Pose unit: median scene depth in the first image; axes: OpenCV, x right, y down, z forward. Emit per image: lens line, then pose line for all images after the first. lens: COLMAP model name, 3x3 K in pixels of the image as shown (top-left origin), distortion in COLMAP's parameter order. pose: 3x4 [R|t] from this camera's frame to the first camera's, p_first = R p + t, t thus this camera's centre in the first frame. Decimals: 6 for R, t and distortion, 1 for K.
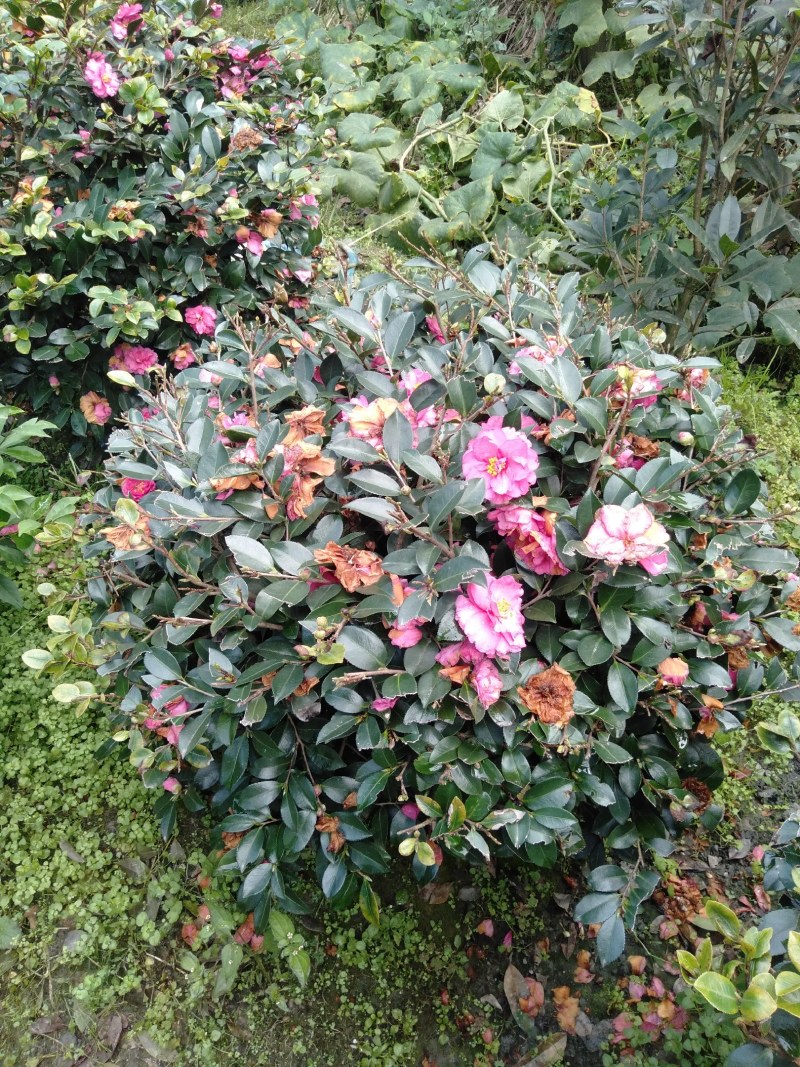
lens RADIAL K [[801.6, 0, 399.8], [0, 801.6, 534.3], [0, 0, 1]] dist [0.004249, 0.001836]
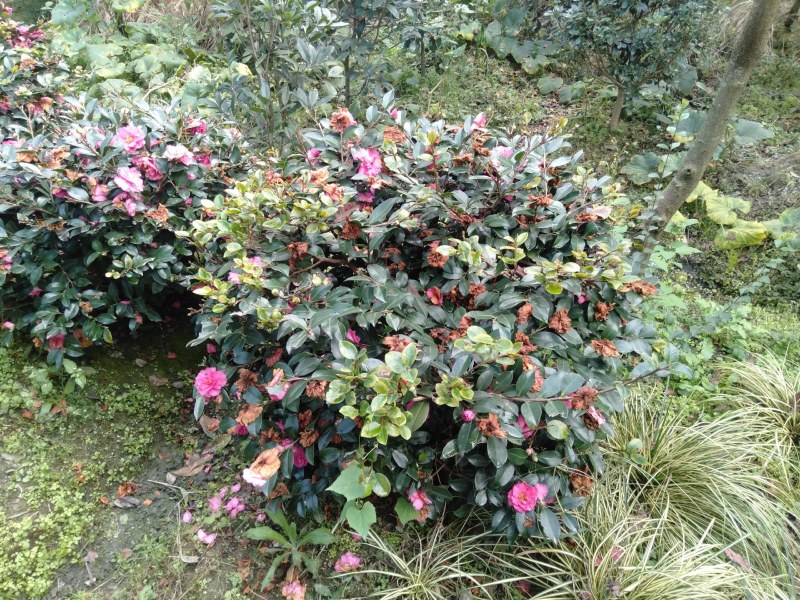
lens RADIAL K [[601.0, 0, 400.4], [0, 601.0, 299.3], [0, 0, 1]] dist [0.004249, 0.001836]
pose [[0.945174, -0.129416, 0.299829, 0.083799], [0.182559, 0.970655, -0.156526, 0.254614], [-0.270774, 0.202681, 0.941064, -0.296190]]
